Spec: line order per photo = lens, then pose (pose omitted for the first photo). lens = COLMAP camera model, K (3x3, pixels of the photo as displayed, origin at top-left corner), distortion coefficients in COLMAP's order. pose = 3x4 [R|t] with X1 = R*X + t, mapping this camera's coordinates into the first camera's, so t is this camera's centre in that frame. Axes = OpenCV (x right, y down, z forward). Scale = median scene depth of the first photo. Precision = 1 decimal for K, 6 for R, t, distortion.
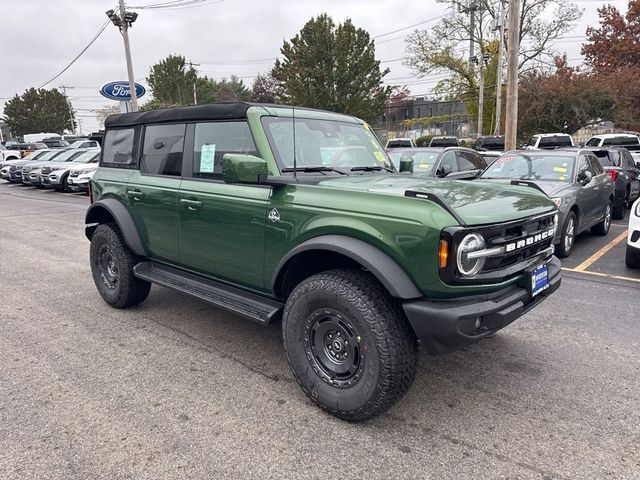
lens RADIAL K [[467.1, 0, 319.0], [0, 467.1, 241.8], [0, 0, 1]] dist [0.000505, 0.001279]
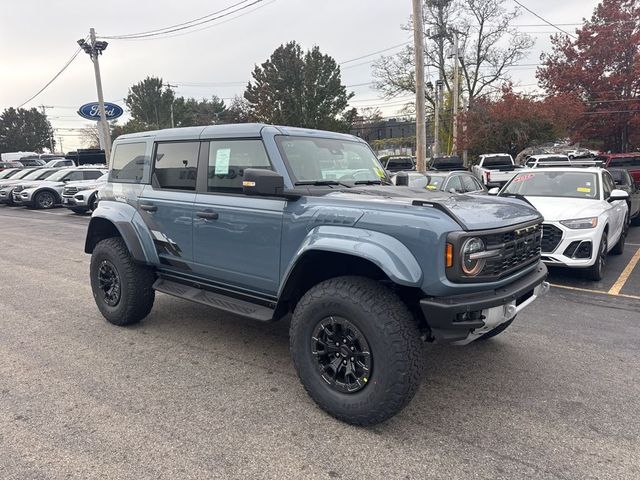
lens RADIAL K [[476.3, 0, 327.4], [0, 476.3, 239.4], [0, 0, 1]] dist [0.004452, 0.000163]
pose [[0.999491, -0.004398, 0.031584, 0.051079], [0.005807, 0.998985, -0.044658, 0.008712], [-0.031356, 0.044819, 0.998503, -0.055853]]
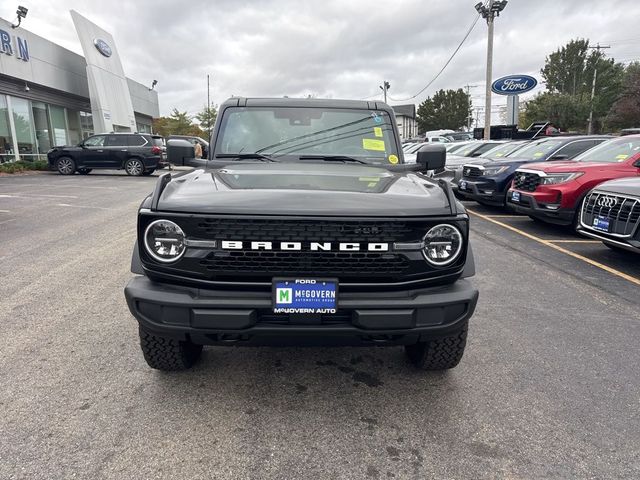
lens RADIAL K [[463.6, 0, 324.8], [0, 463.6, 241.0], [0, 0, 1]] dist [0.002241, 0.000007]
pose [[0.674505, 0.155508, -0.721707, 0.080761], [-0.151852, 0.985885, 0.070511, -0.009484], [0.722485, 0.062032, 0.688598, 0.071899]]
